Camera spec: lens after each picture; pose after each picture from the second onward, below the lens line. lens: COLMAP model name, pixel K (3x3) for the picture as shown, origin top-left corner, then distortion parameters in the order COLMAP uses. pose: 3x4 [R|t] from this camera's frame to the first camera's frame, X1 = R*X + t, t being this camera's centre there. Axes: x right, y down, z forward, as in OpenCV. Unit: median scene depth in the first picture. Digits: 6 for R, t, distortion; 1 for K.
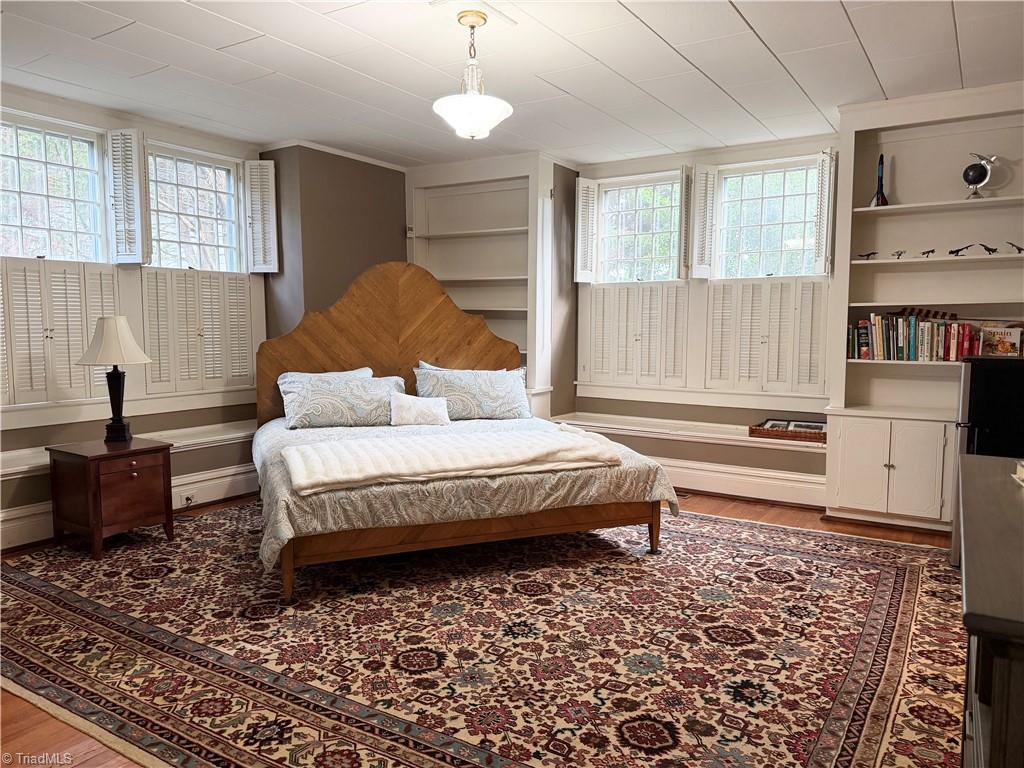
lens RADIAL K [[731.8, 0, 514.1], [0, 731.8, 386.8], [0, 0, 1]] dist [0.120910, -0.192688]
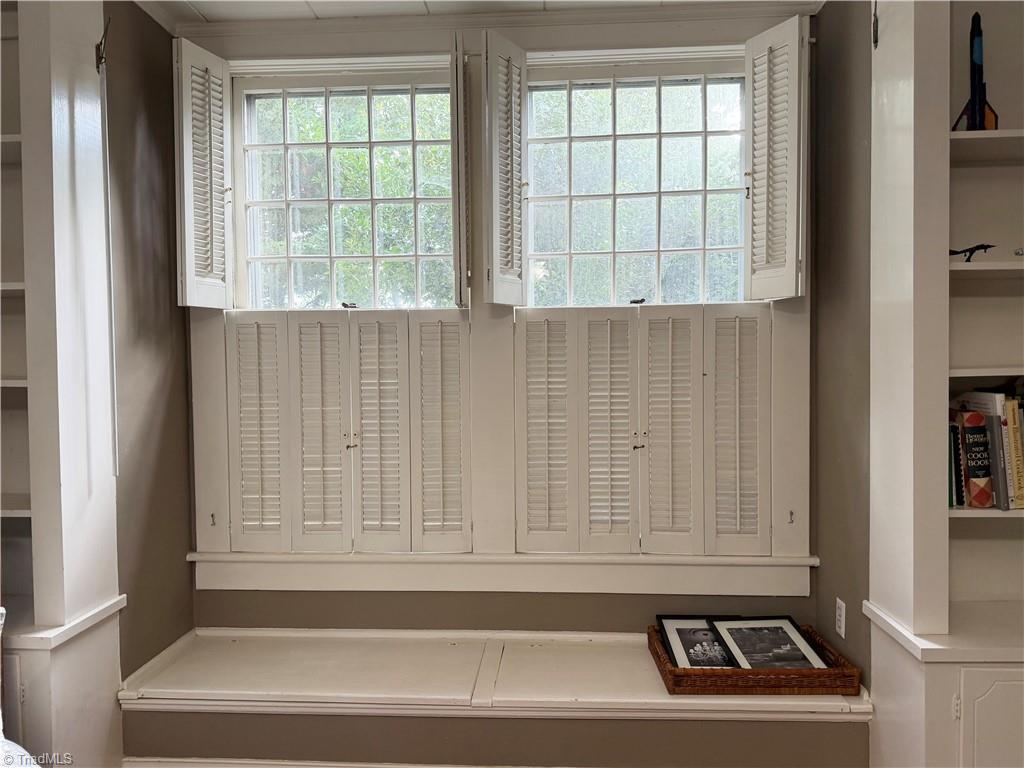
lens RADIAL K [[731.8, 0, 514.1], [0, 731.8, 386.8], [0, 0, 1]] dist [0.120910, -0.192688]
pose [[0.874258, -0.031224, 0.484456, 0.047328], [0.056527, 0.997689, -0.037708, -0.078851], [-0.482159, 0.060351, 0.874003, 0.599548]]
